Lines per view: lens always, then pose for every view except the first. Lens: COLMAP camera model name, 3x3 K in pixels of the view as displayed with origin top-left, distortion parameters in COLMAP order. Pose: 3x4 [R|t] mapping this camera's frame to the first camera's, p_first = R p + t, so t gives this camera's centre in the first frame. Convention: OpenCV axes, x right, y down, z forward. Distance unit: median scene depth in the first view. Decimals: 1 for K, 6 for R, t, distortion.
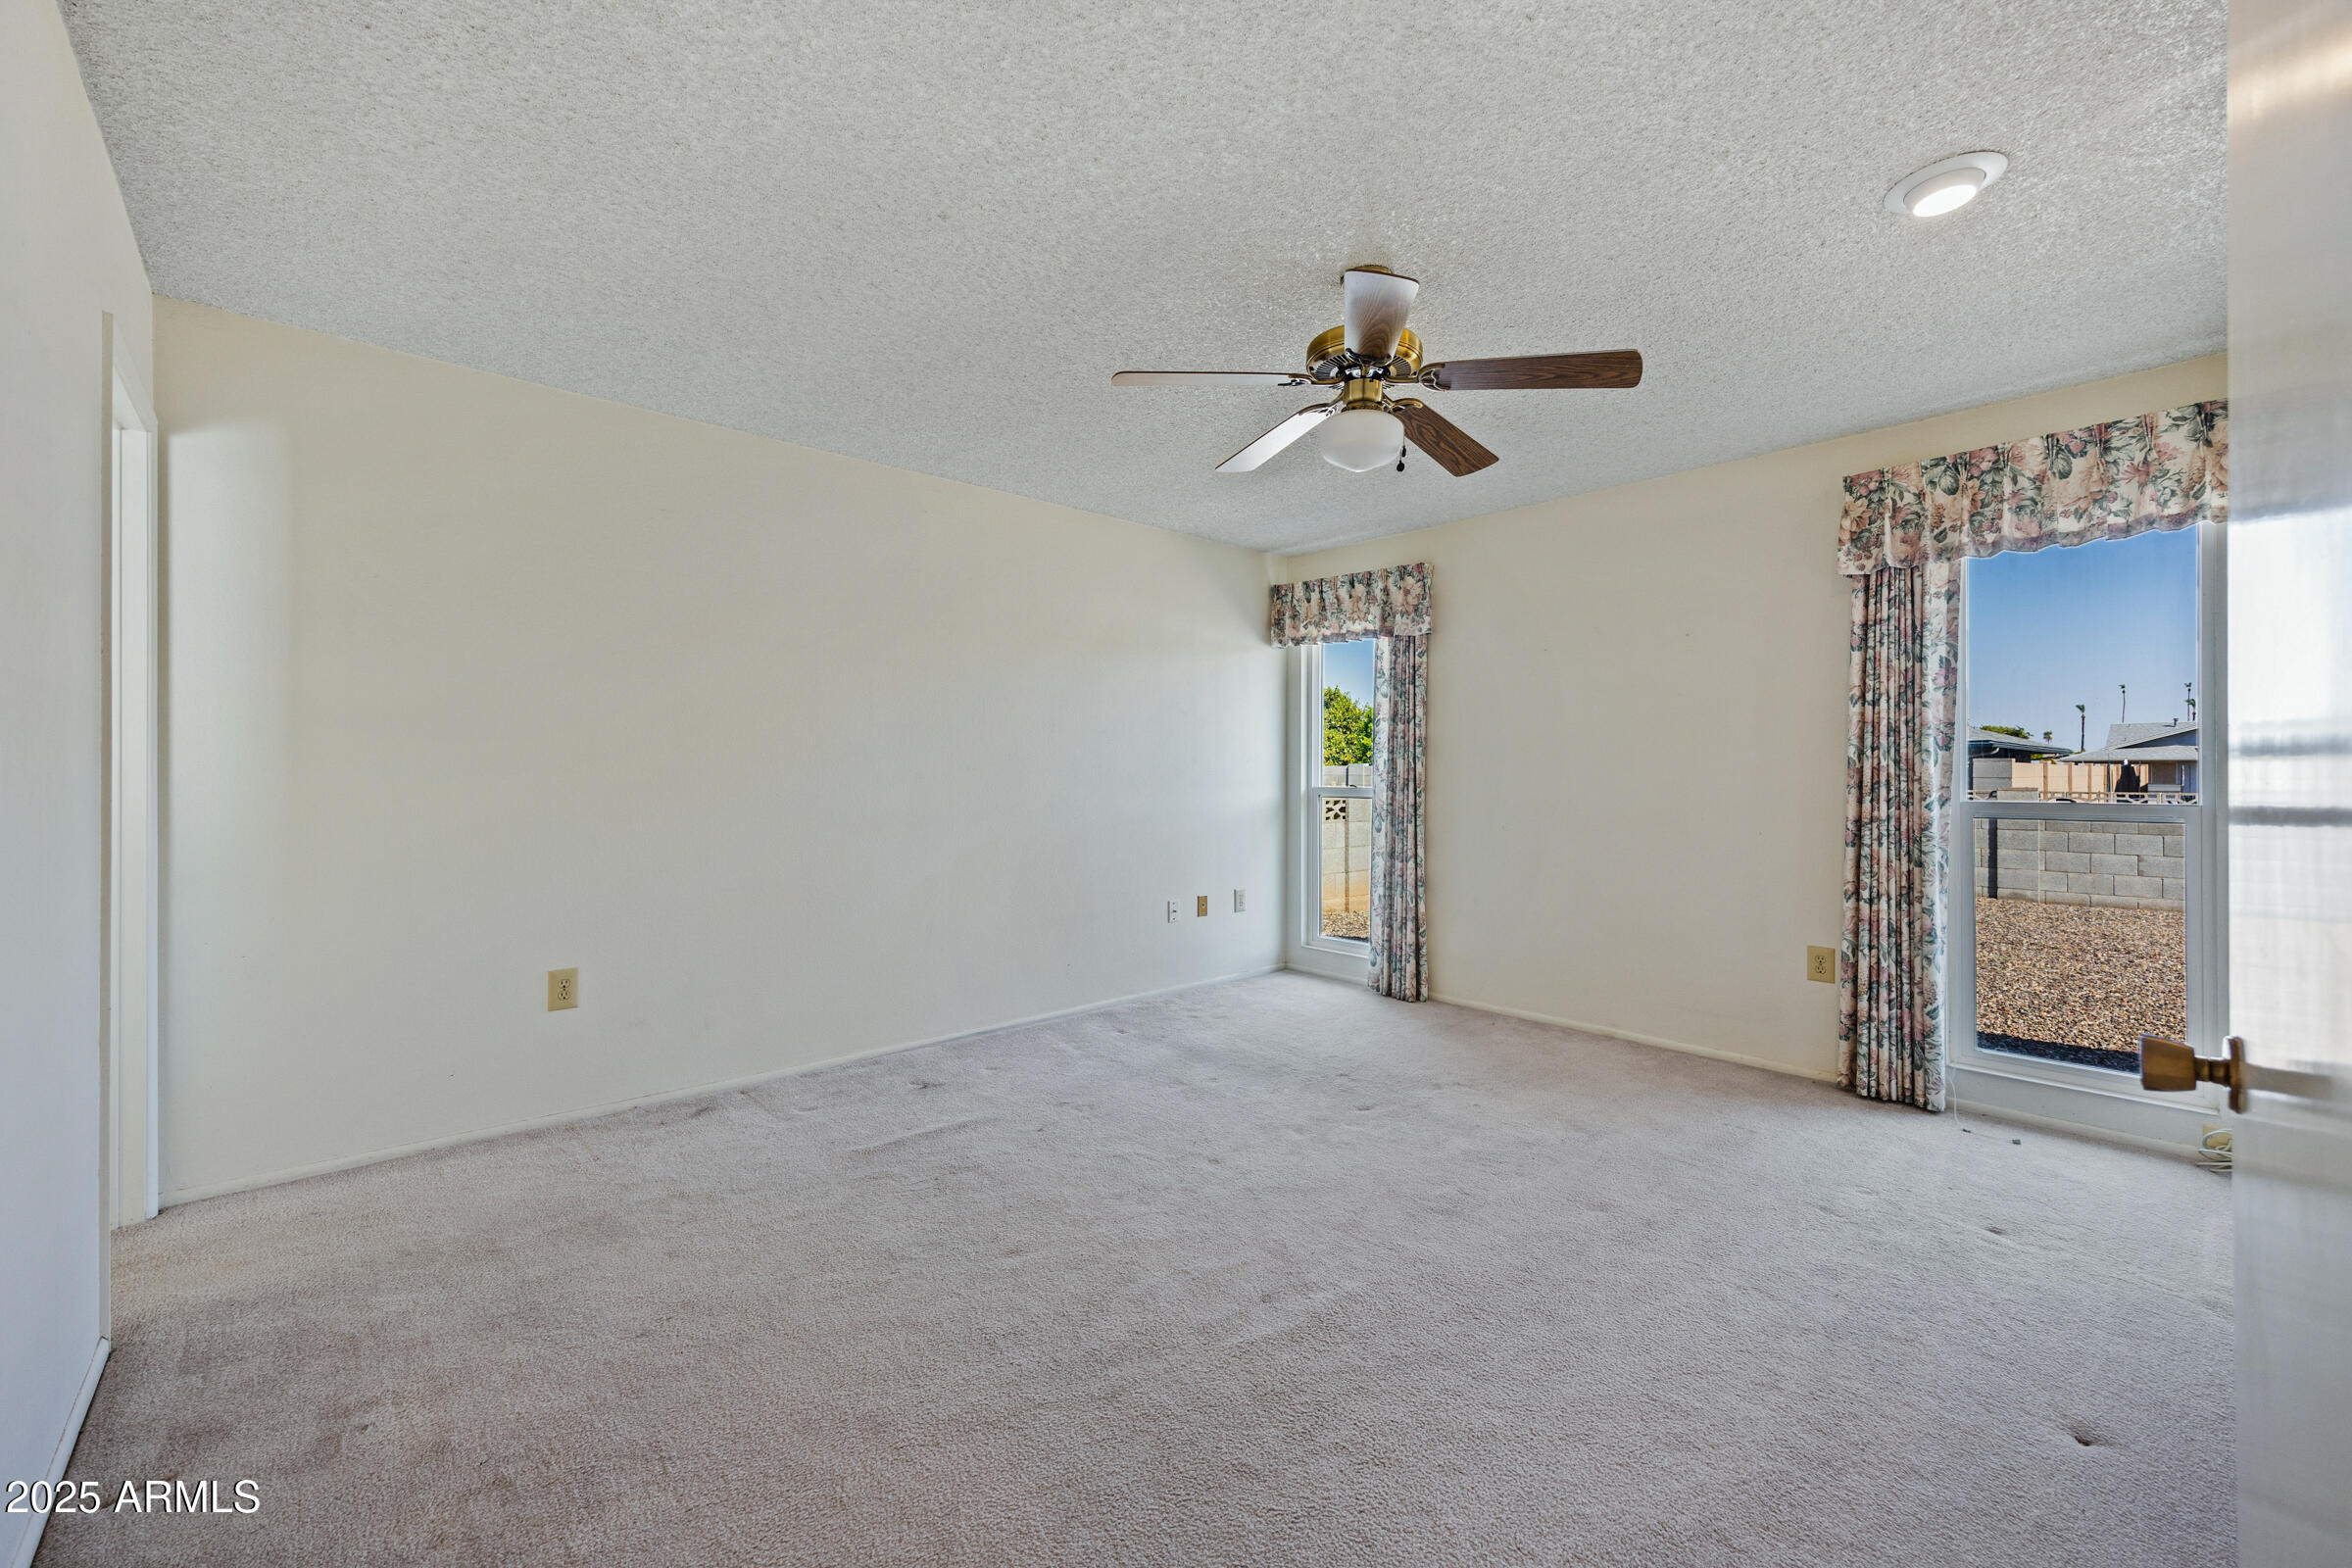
lens RADIAL K [[956.2, 0, 1176.0], [0, 956.2, 784.0], [0, 0, 1]] dist [0.000067, 0.000003]
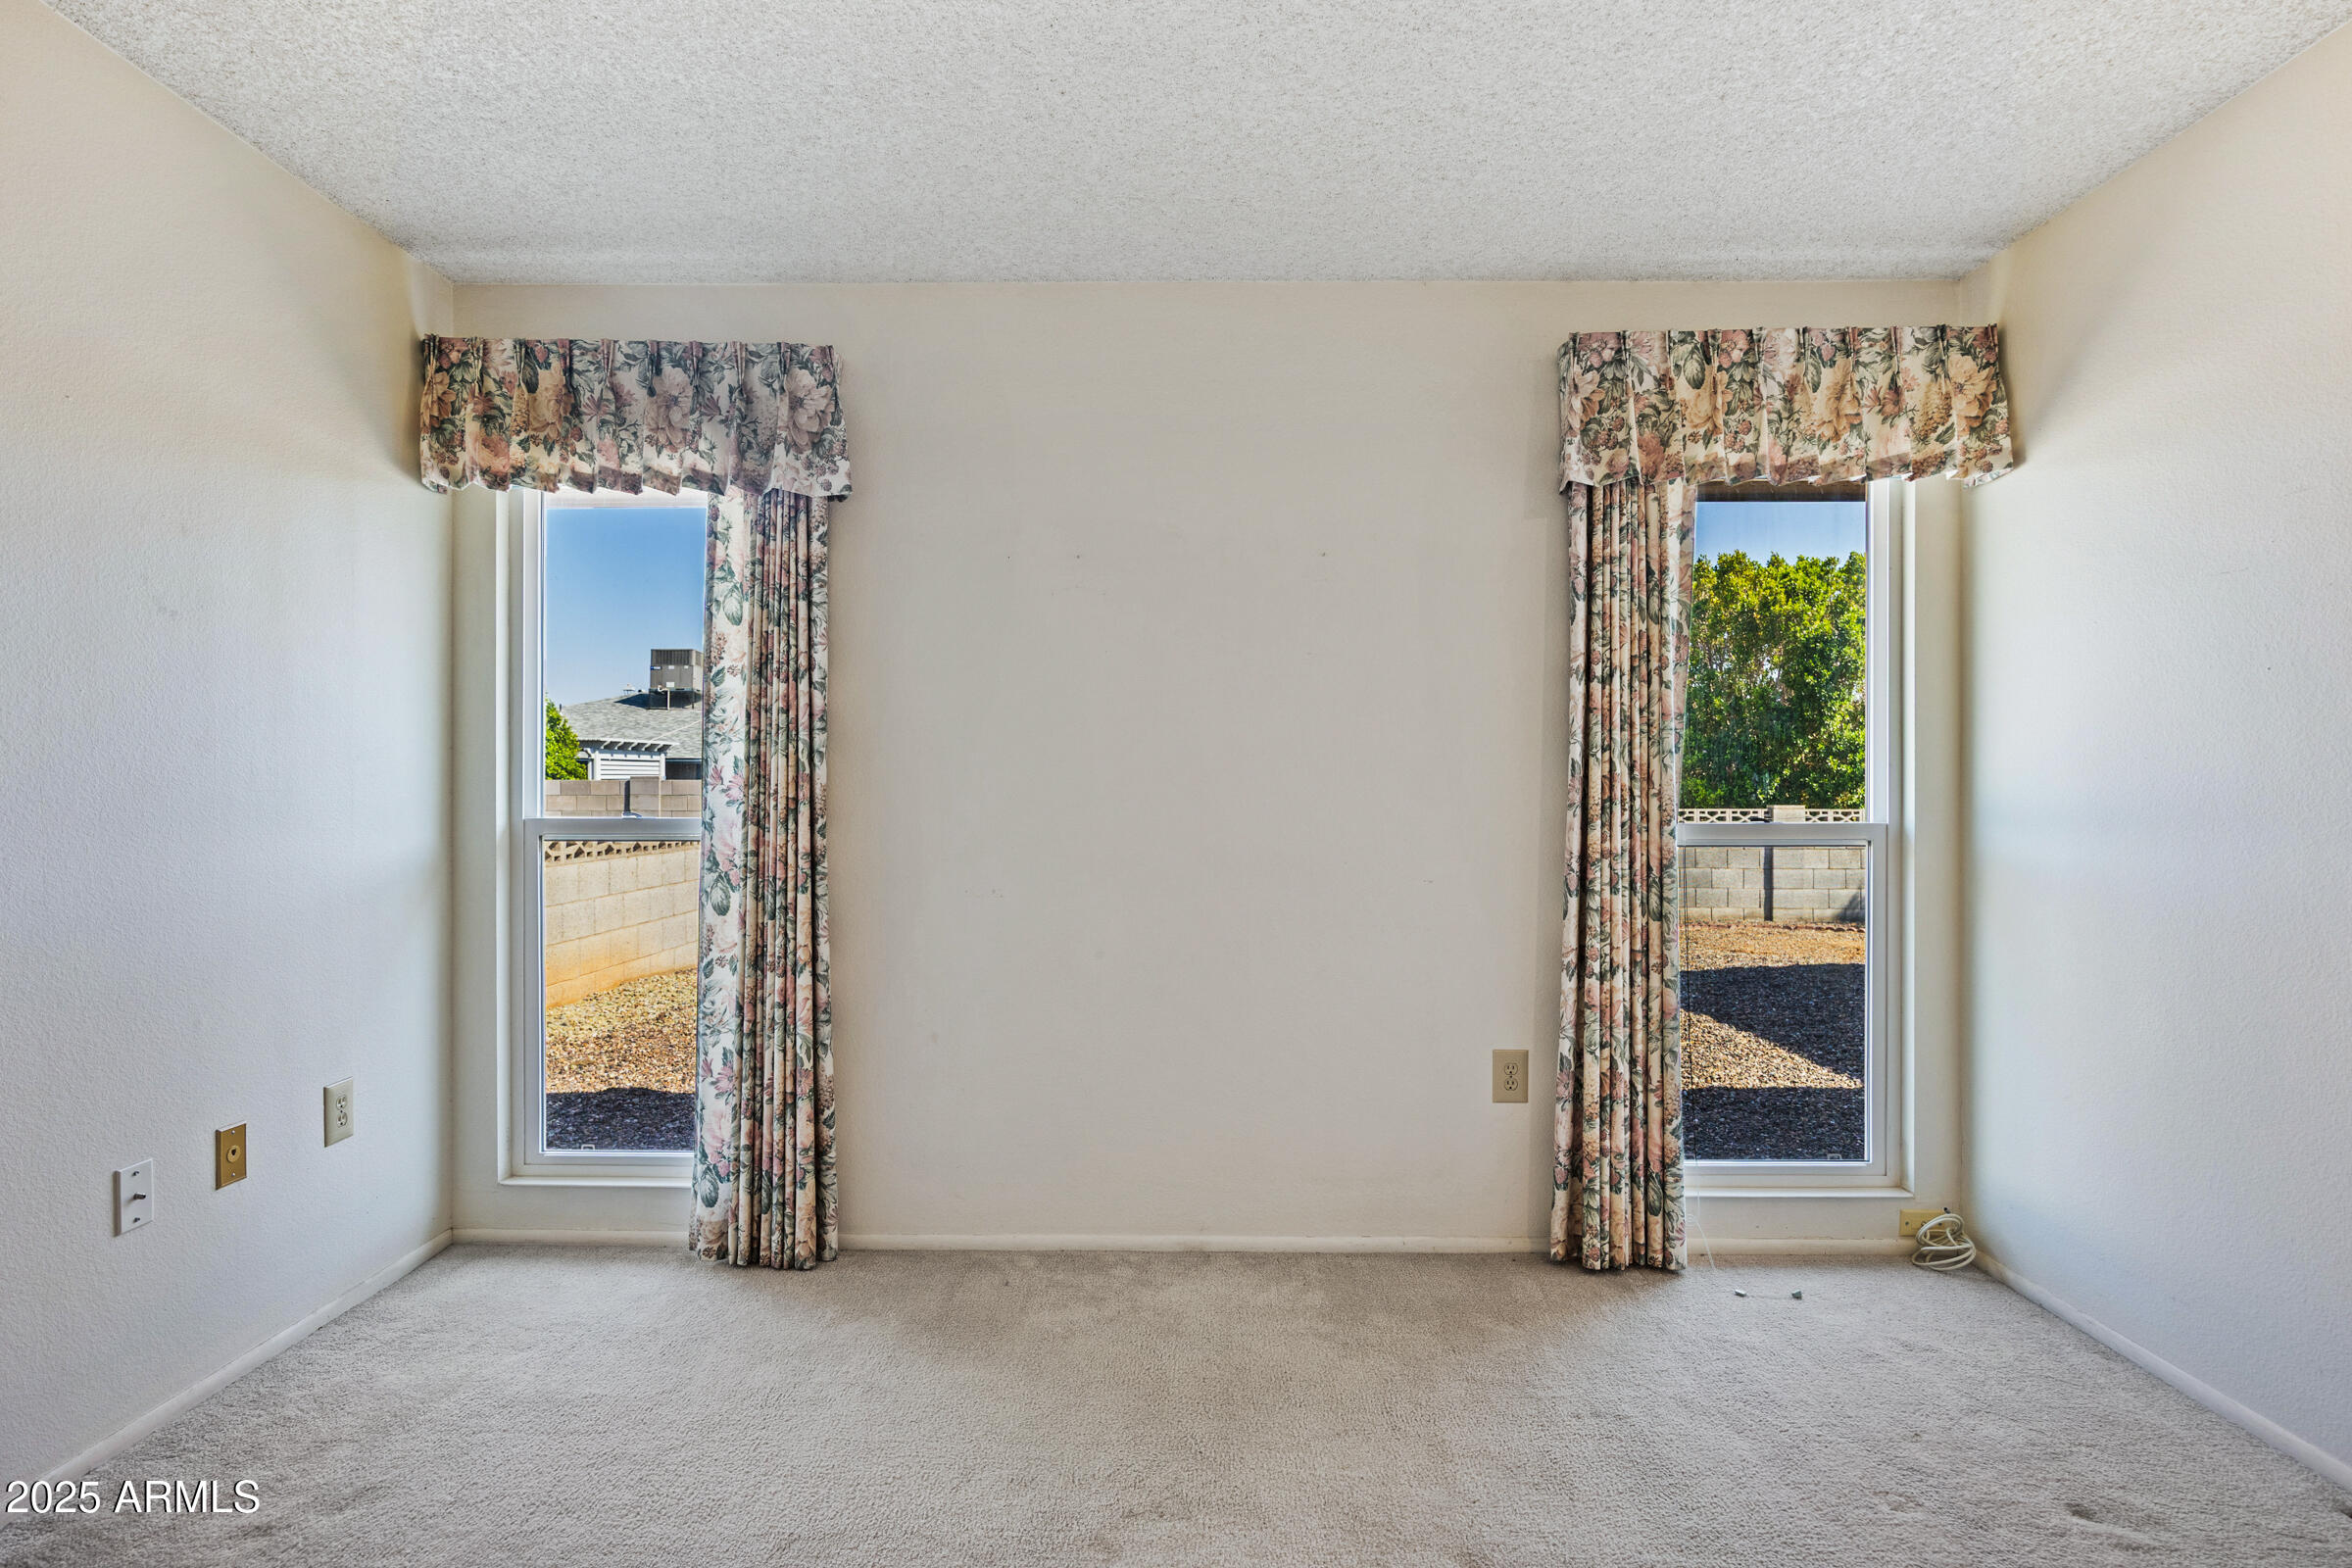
lens RADIAL K [[1180.3, 0, 1176.0], [0, 1180.3, 784.0], [0, 0, 1]] dist [-0.009340, 0.000303]
pose [[0.682752, -0.003104, 0.730643, -0.055473], [0.010088, 0.999936, -0.005179, -0.007631], [-0.730580, 0.010907, 0.682740, 0.466147]]
